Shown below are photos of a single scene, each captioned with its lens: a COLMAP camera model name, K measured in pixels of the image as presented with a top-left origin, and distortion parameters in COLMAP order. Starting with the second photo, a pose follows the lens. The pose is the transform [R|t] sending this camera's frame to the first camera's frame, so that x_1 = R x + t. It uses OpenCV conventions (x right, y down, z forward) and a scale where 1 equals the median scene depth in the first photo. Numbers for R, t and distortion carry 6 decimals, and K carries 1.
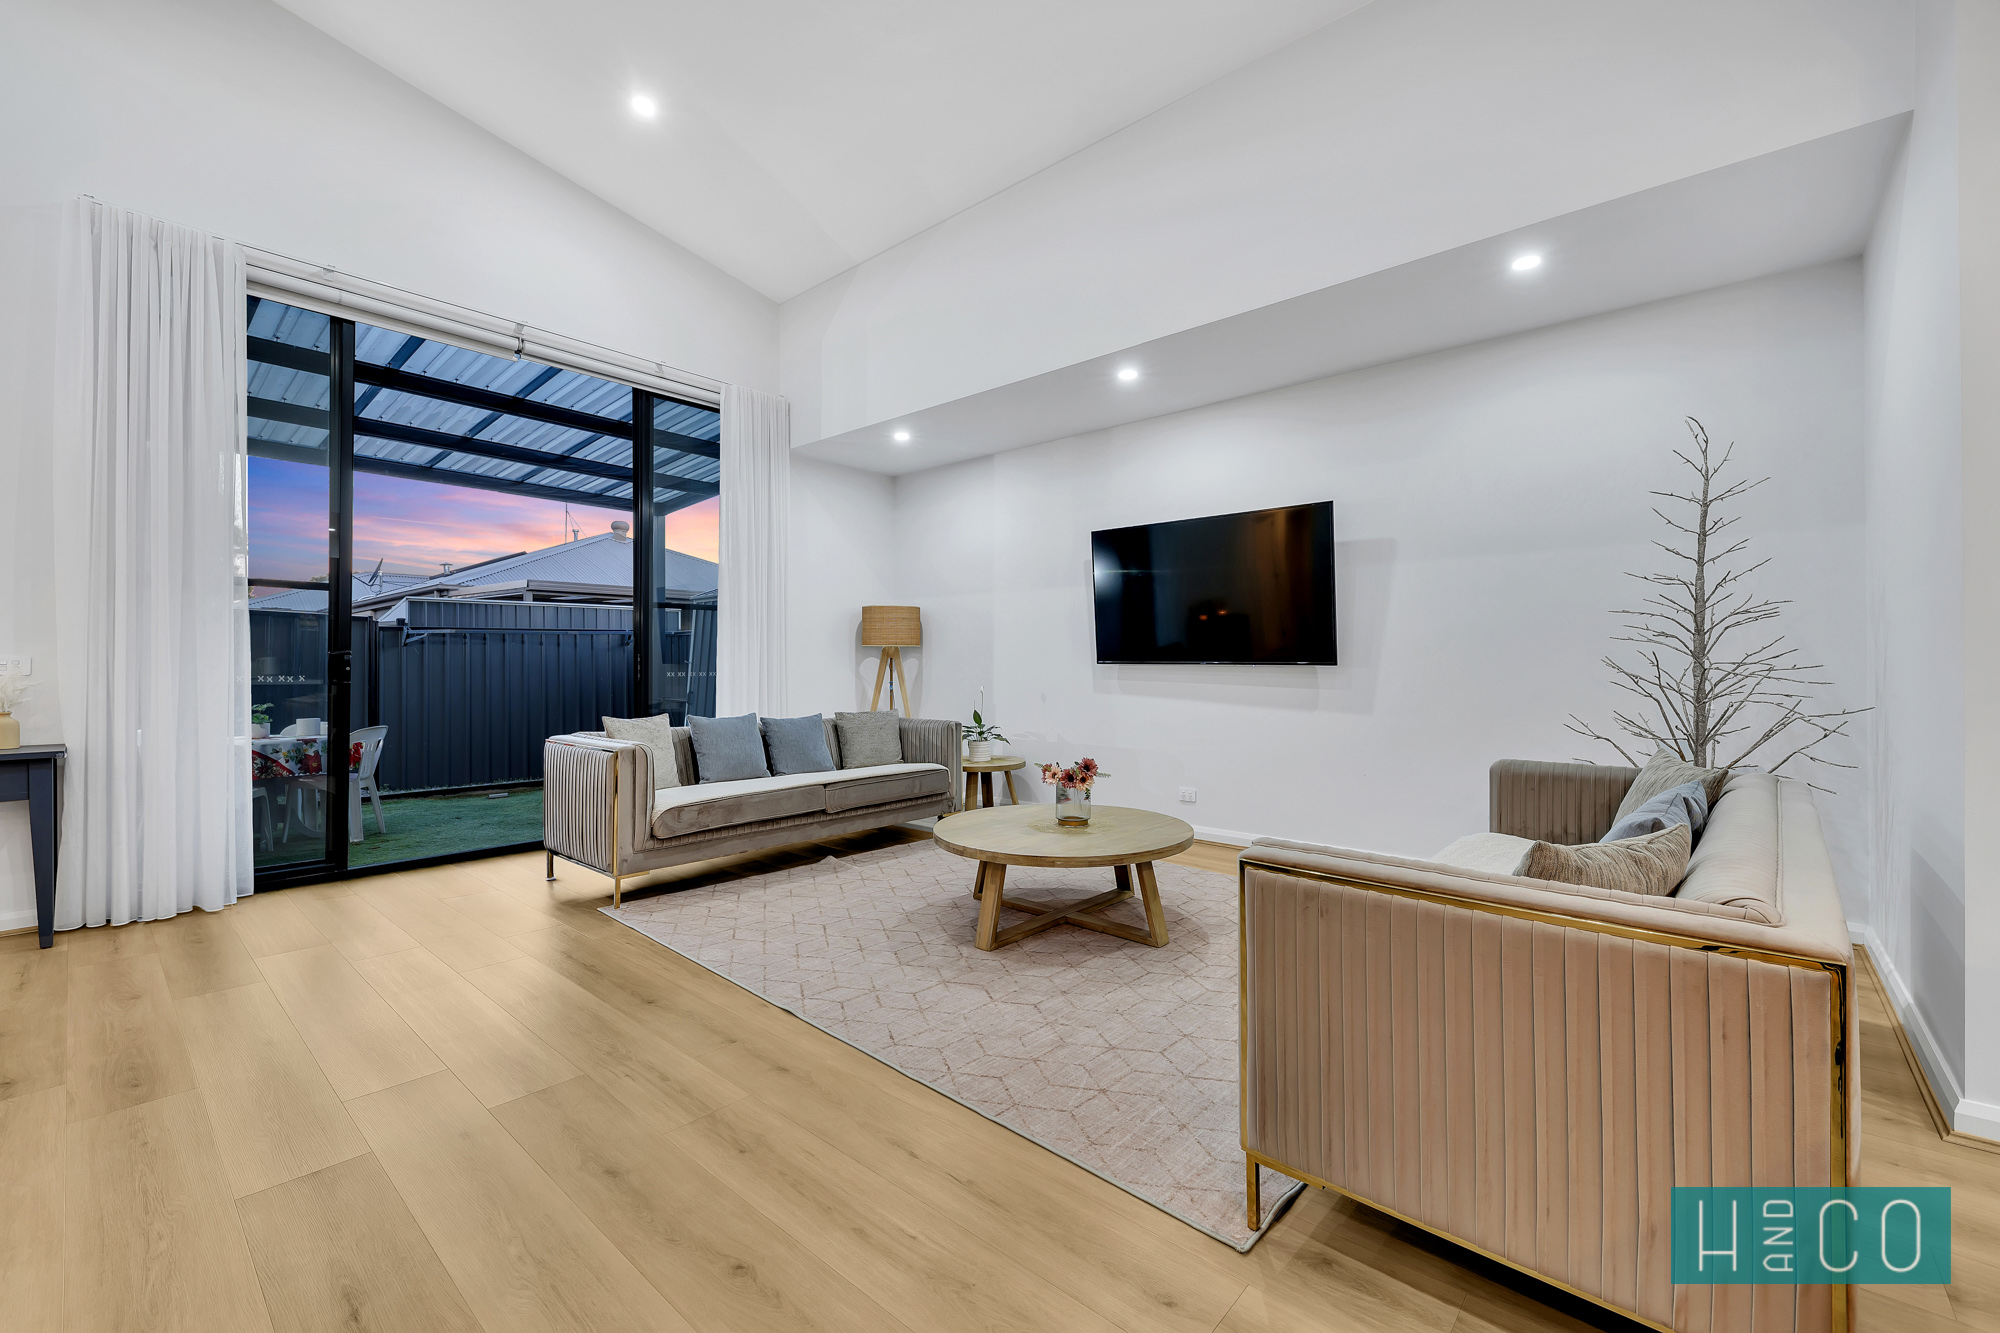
lens RADIAL K [[812.8, 0, 1005.4], [0, 812.8, 661.6], [0, 0, 1]] dist [0.000399, -0.000025]
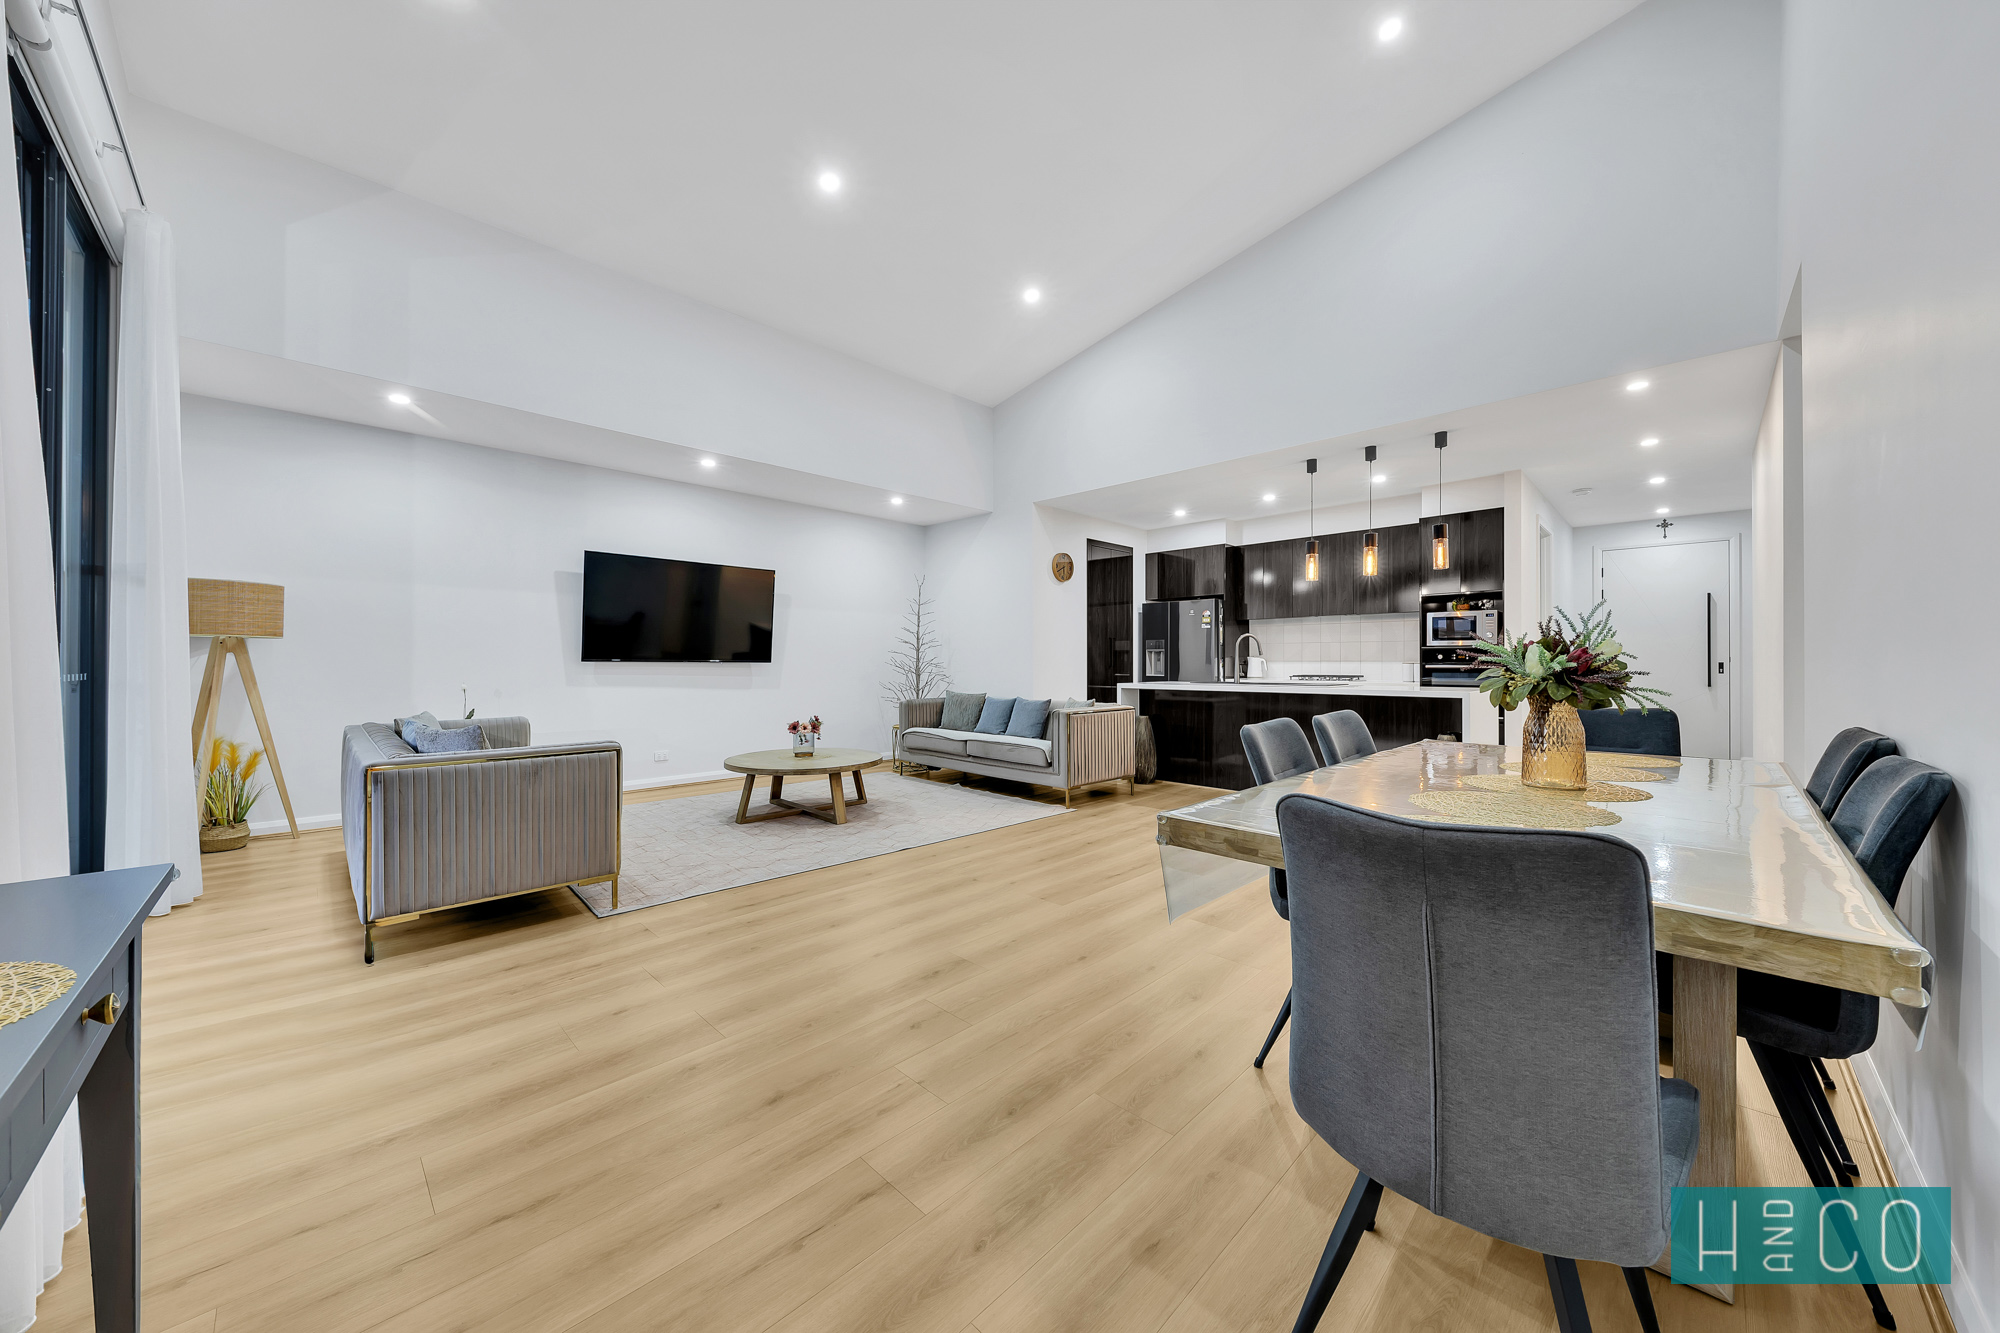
lens RADIAL K [[699.5, 0, 1004.6], [0, 699.5, 661.6], [0, 0, 1]] dist [0.002249, 0.000067]
pose [[0.061120, 0.000584, 0.998130, -1.231453], [-0.005055, 0.999987, -0.000275, 0.000689], [-0.998118, -0.005029, 0.061122, 0.449719]]
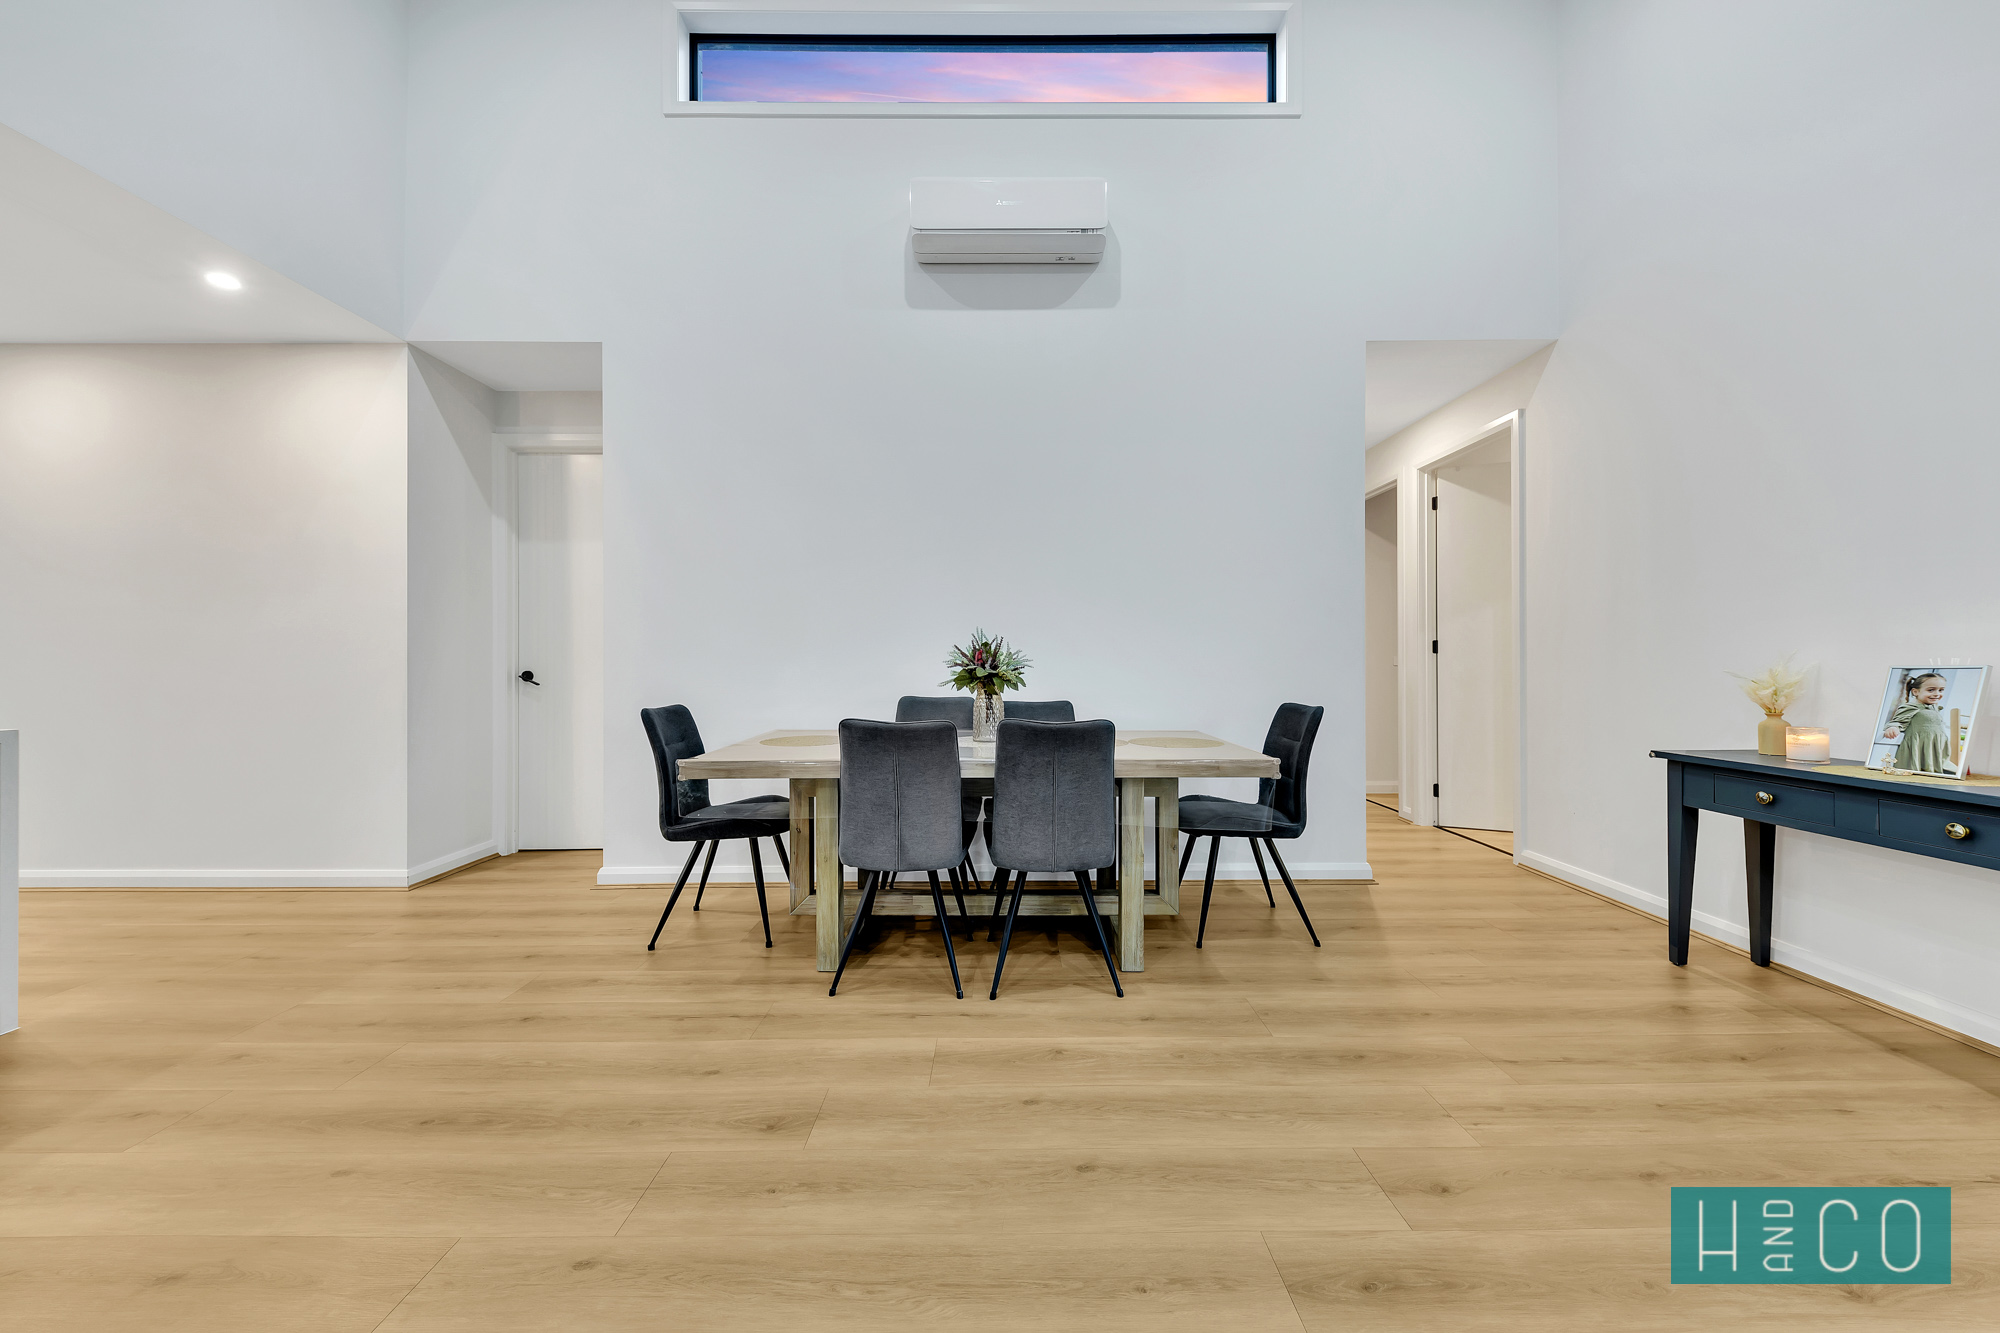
lens RADIAL K [[699.5, 0, 1004.6], [0, 699.5, 661.6], [0, 0, 1]] dist [0.002249, 0.000067]
pose [[-0.745707, 0.004967, -0.666255, -0.258406], [0.008547, 0.999961, -0.002112, 0.002237], [0.666219, -0.007269, -0.745721, 0.679688]]
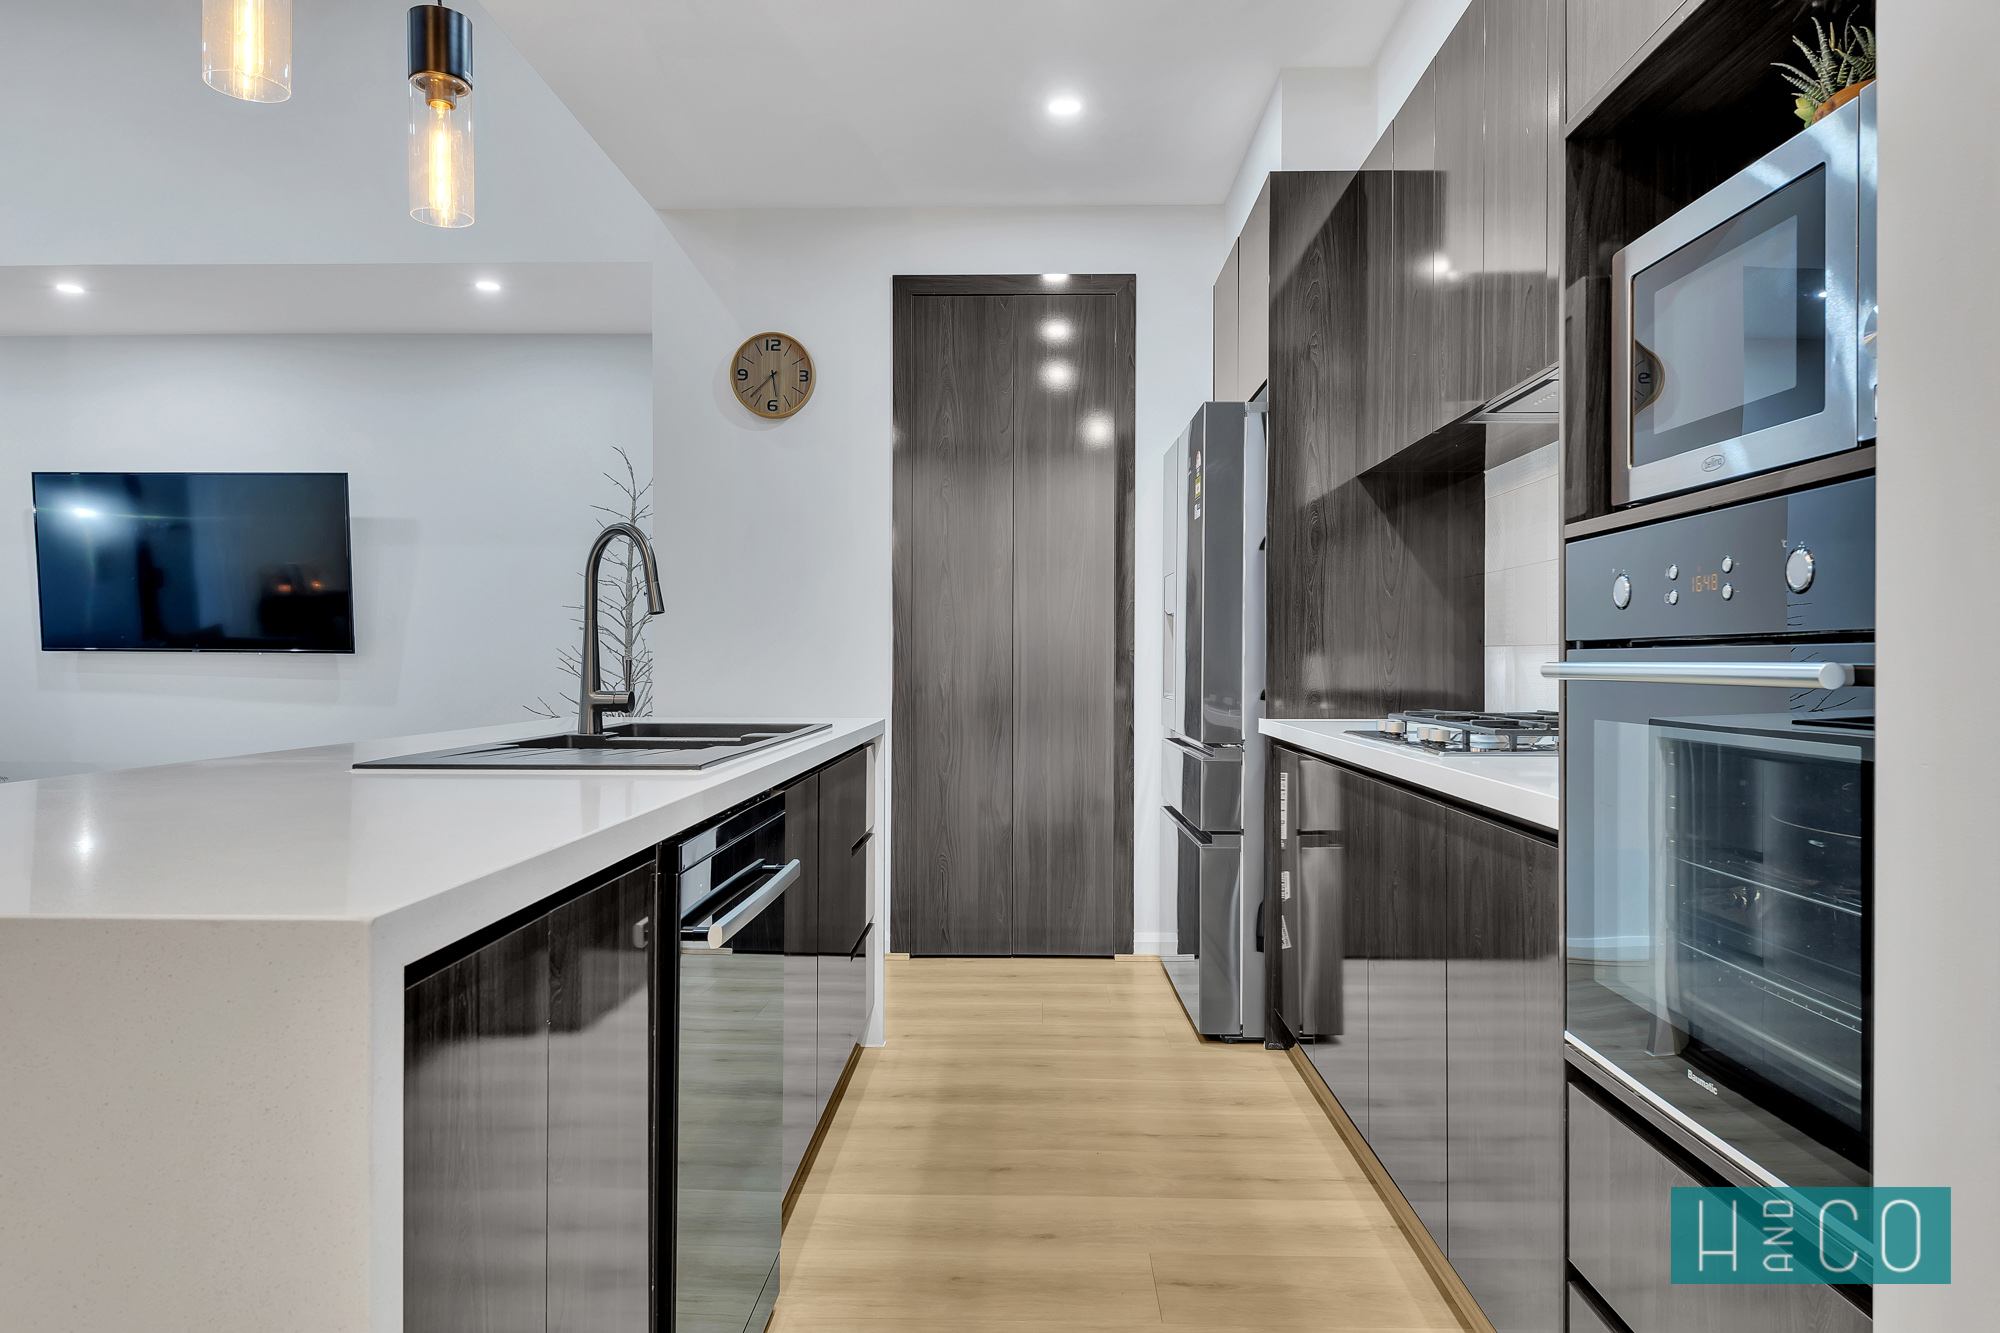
lens RADIAL K [[1266.3, 0, 1000.0], [0, 1266.3, 666.5], [0, 0, 1]] dist [0.001154, 0.000043]
pose [[0.769673, 0.000275, 0.638438, 0.066192], [-0.005934, 0.999960, 0.006723, 0.006345], [-0.638411, -0.008963, 0.769644, -0.628747]]
